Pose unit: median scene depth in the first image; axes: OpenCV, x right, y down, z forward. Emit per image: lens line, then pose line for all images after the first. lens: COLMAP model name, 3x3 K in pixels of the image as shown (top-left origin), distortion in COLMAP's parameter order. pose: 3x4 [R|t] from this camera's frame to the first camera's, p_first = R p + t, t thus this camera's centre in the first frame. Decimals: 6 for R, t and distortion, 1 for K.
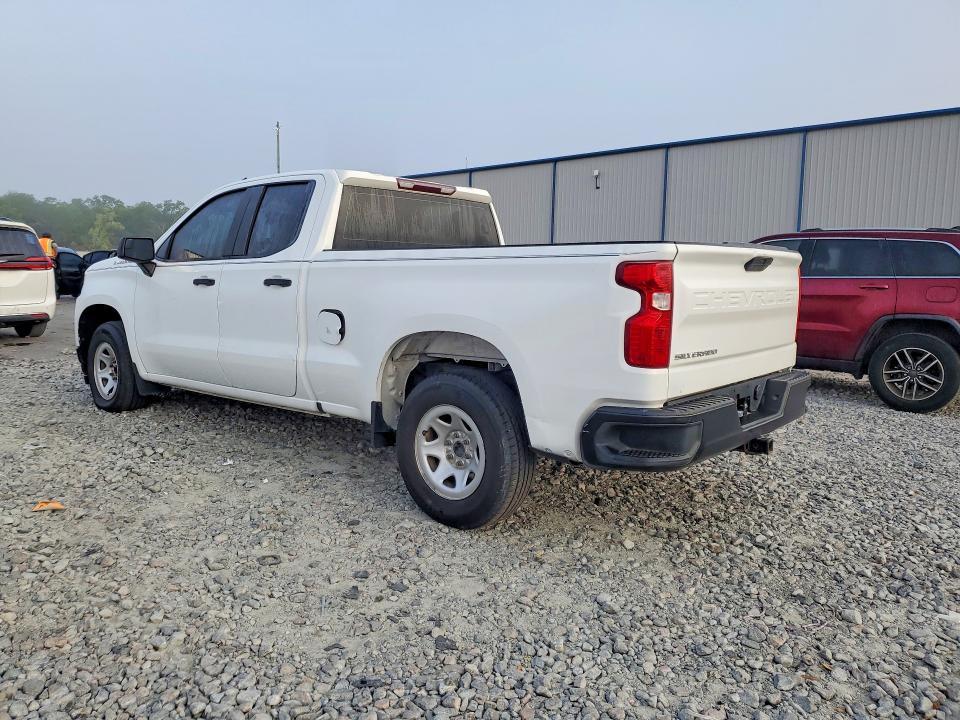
lens RADIAL K [[766.1, 0, 480.0], [0, 766.1, 360.0], [0, 0, 1]] dist [0.008044, 0.005646]
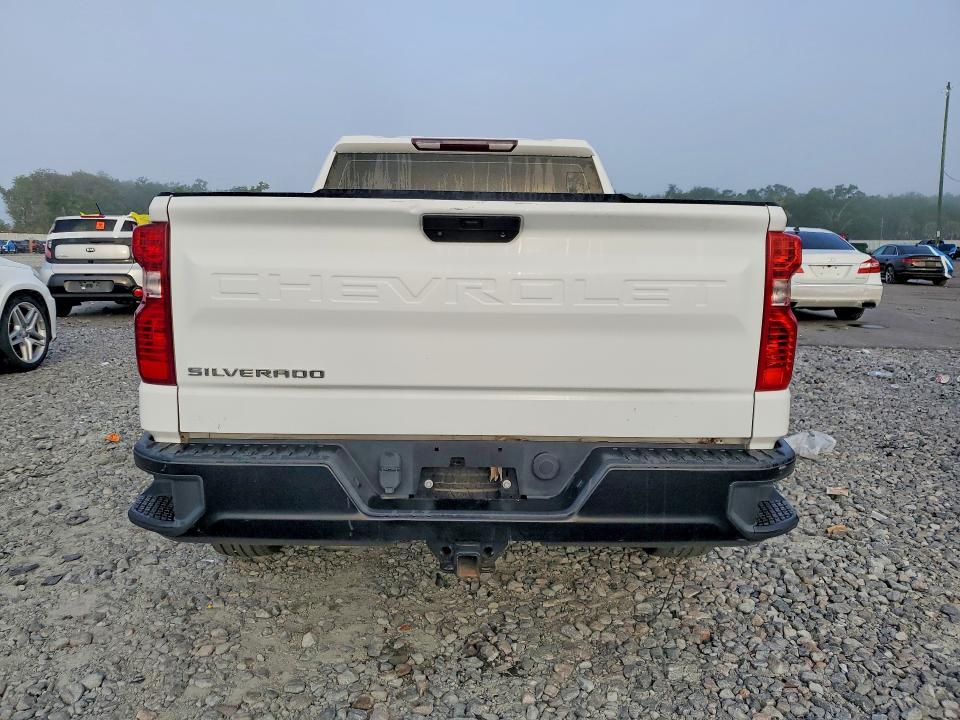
lens RADIAL K [[766.1, 0, 480.0], [0, 766.1, 360.0], [0, 0, 1]] dist [0.008044, 0.005646]
pose [[0.652246, 0.104569, -0.750760, 0.598970], [-0.093336, 0.993981, 0.057357, -0.048481], [0.752239, 0.032661, 0.658081, 0.502037]]
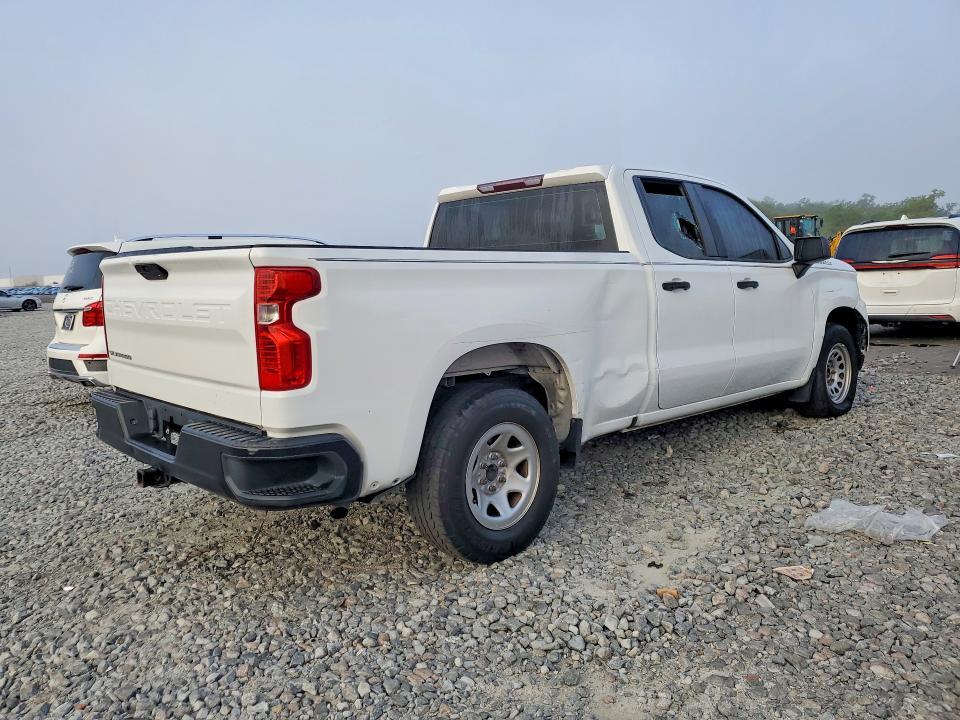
lens RADIAL K [[766.1, 0, 480.0], [0, 766.1, 360.0], [0, 0, 1]] dist [0.008044, 0.005646]
pose [[-0.135328, 0.101963, -0.985540, 0.911773], [-0.089618, 0.989354, 0.114664, -0.122347], [0.986740, 0.103839, -0.124750, 1.144075]]
